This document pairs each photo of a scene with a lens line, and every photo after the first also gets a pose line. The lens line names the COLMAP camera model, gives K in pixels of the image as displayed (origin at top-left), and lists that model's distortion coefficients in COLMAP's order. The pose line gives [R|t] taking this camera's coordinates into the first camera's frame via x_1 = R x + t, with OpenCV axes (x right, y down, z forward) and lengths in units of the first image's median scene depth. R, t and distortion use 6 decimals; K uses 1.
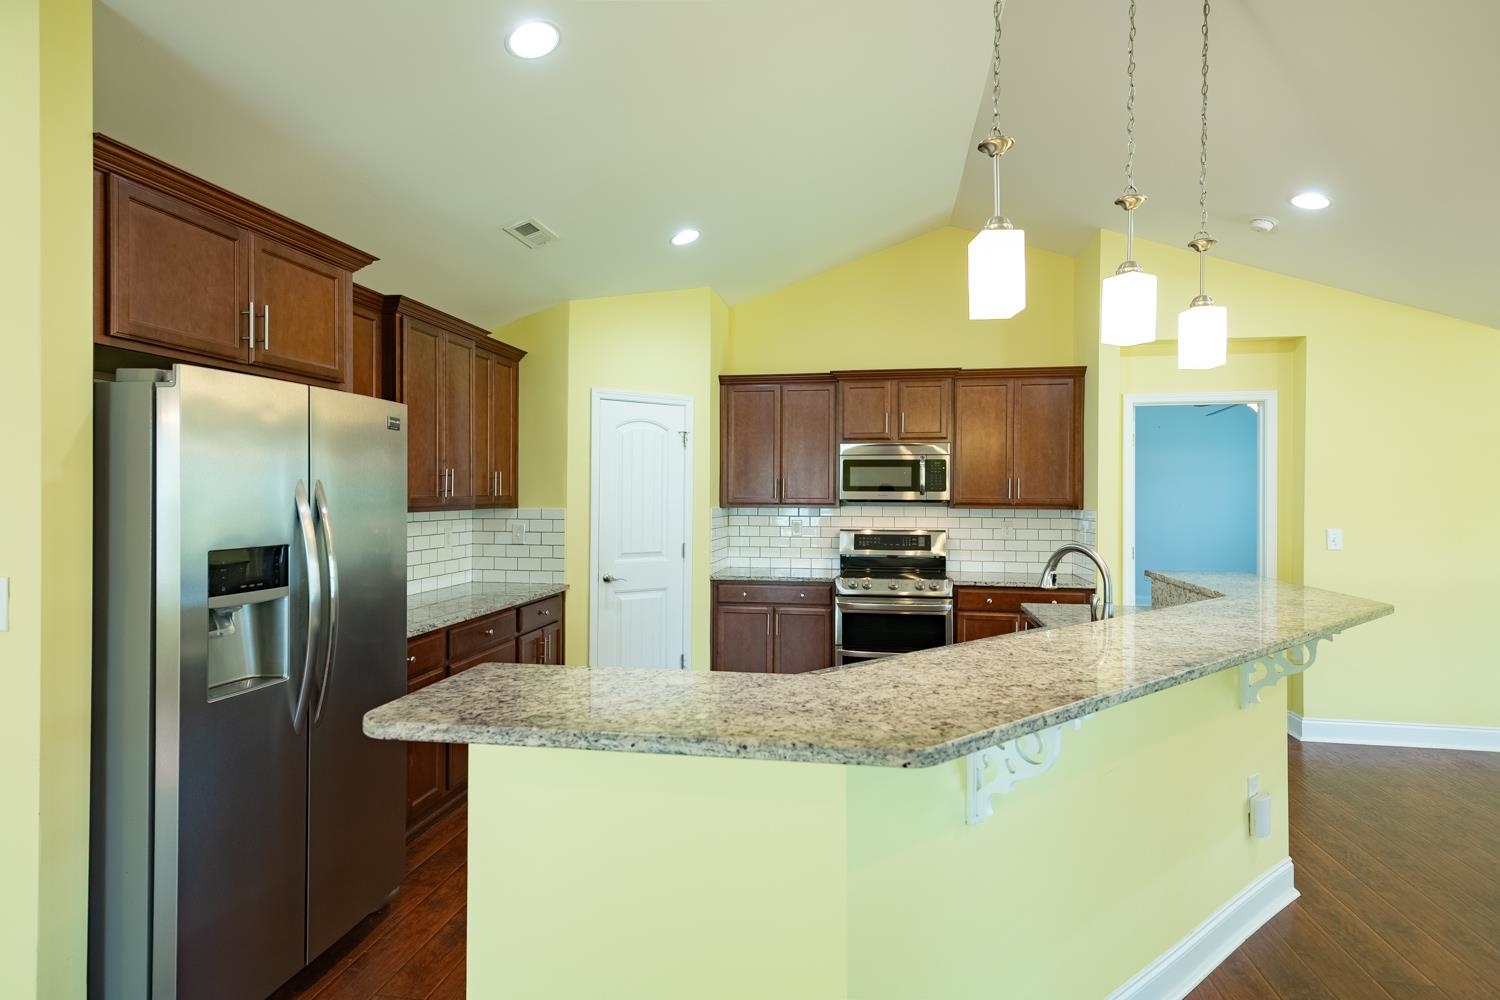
lens RADIAL K [[797.3, 0, 756.6], [0, 797.3, 499.2], [0, 0, 1]] dist [0.022261, -0.003785]
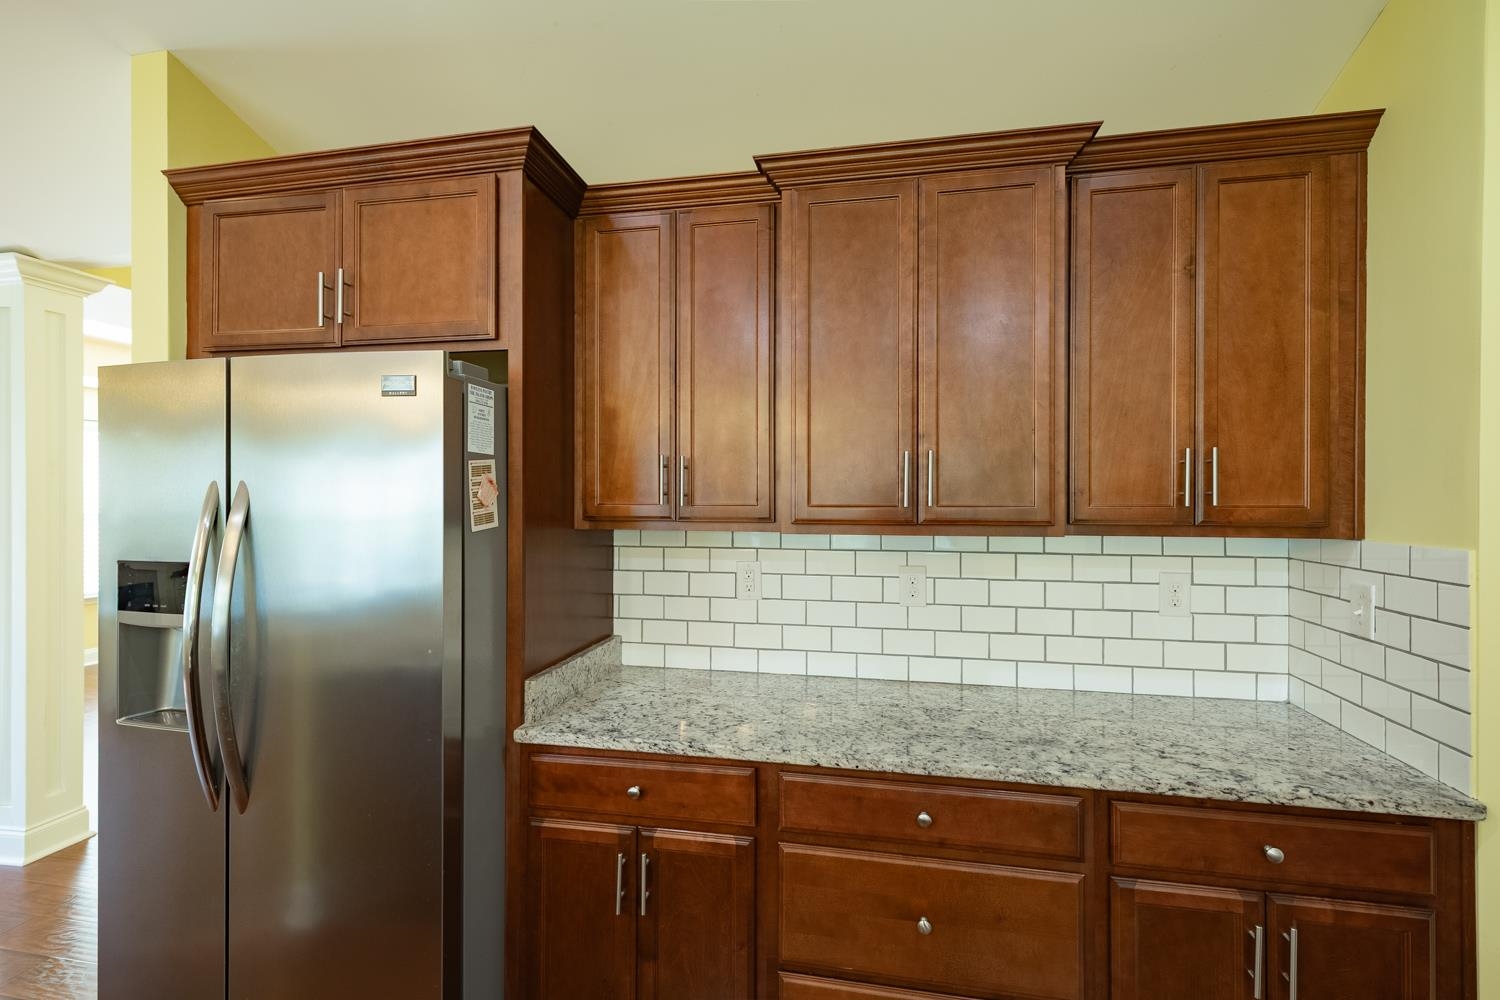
lens RADIAL K [[690.7, 0, 749.9], [0, 690.7, 495.6], [0, 0, 1]] dist [0.009797, -0.001301]
pose [[-0.043682, -0.004475, -0.999035, 0.034329], [-0.009038, 0.999951, -0.004083, -0.005322], [0.999005, 0.008851, -0.043721, 0.649238]]
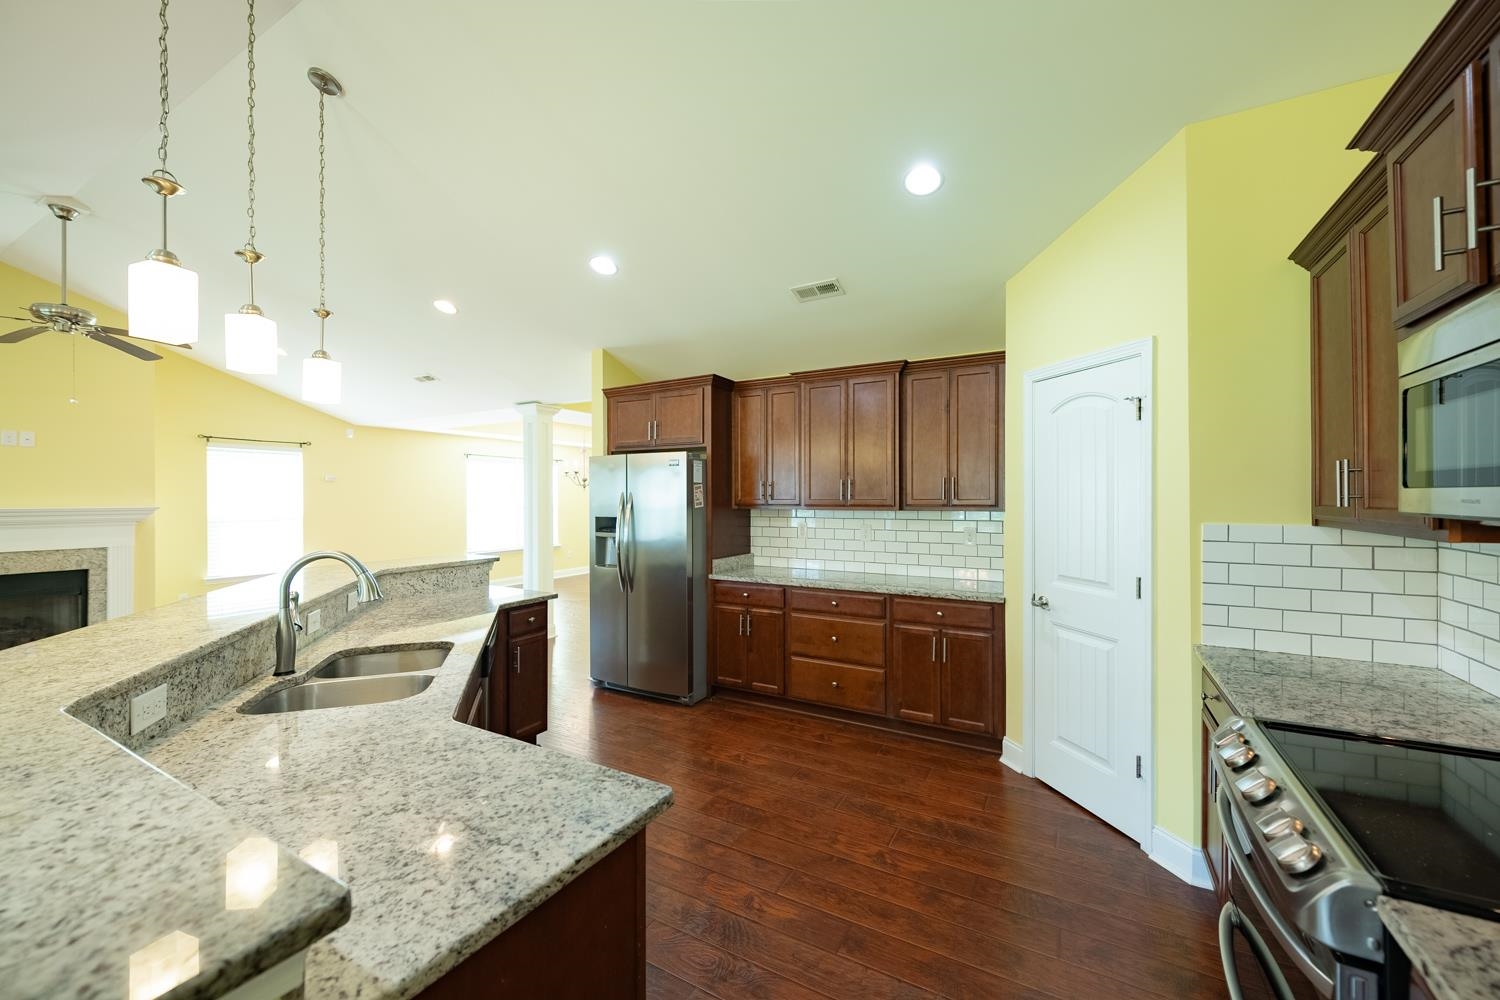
lens RADIAL K [[589.0, 0, 745.9], [0, 589.0, 500.6], [0, 0, 1]] dist [0.002705, -0.001339]
pose [[-0.358174, 0.003230, -0.933649, 0.434106], [-0.006139, 0.999964, 0.005815, -0.004718], [0.933634, 0.007815, -0.358142, 0.852480]]
